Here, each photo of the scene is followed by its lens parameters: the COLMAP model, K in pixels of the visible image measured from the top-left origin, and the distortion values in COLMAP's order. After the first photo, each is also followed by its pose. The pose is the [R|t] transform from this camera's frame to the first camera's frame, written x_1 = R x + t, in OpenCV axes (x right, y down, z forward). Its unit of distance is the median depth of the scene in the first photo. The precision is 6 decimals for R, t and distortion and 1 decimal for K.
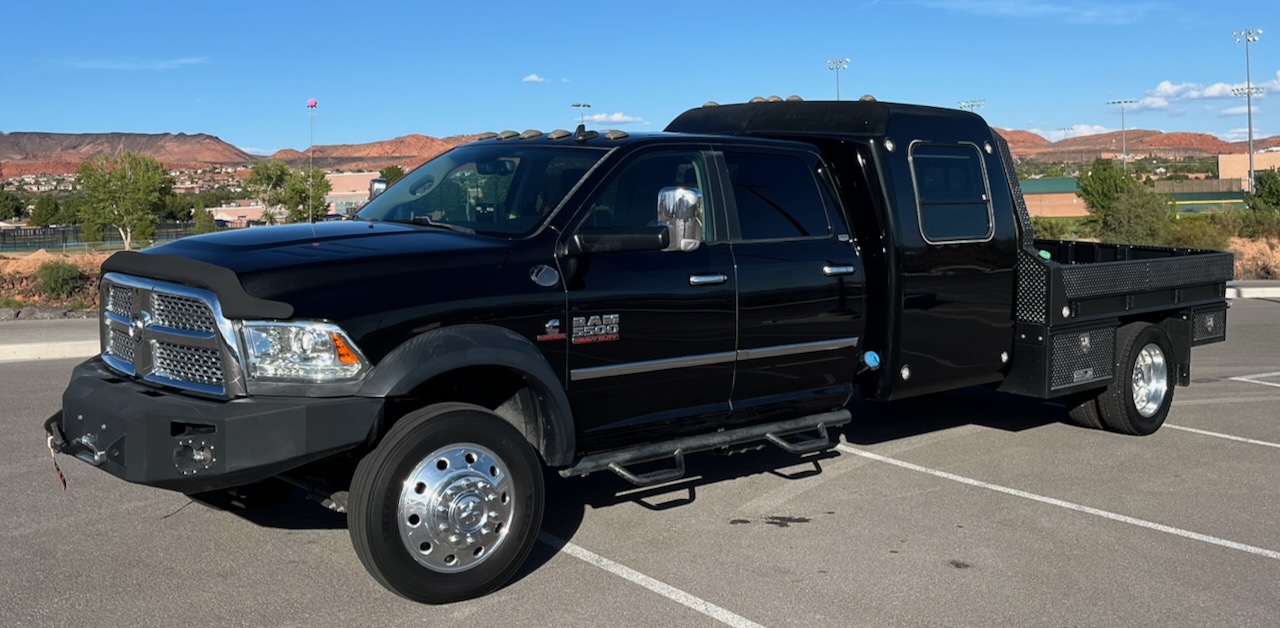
lens RADIAL K [[1356.2, 0, 642.6], [0, 1356.2, 368.2], [0, 0, 1]] dist [0.021034, 0.000000]
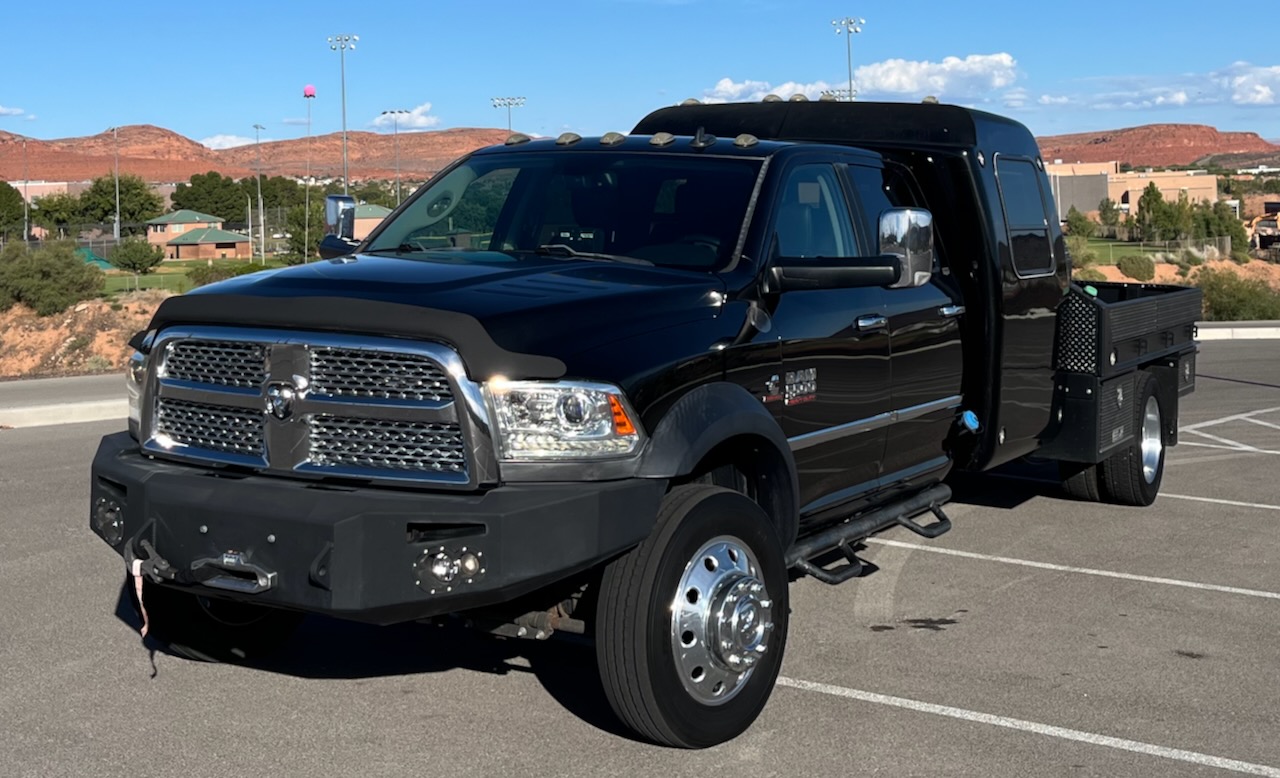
lens RADIAL K [[1894.2, 0, 646.6], [0, 1894.2, 385.7], [0, 0, 1]] dist [-0.002206, 0.000000]
pose [[0.944874, -0.026699, 0.326345, -0.388218], [0.040079, 0.998606, -0.034344, 0.003851], [-0.324973, 0.045530, 0.944627, -0.006892]]
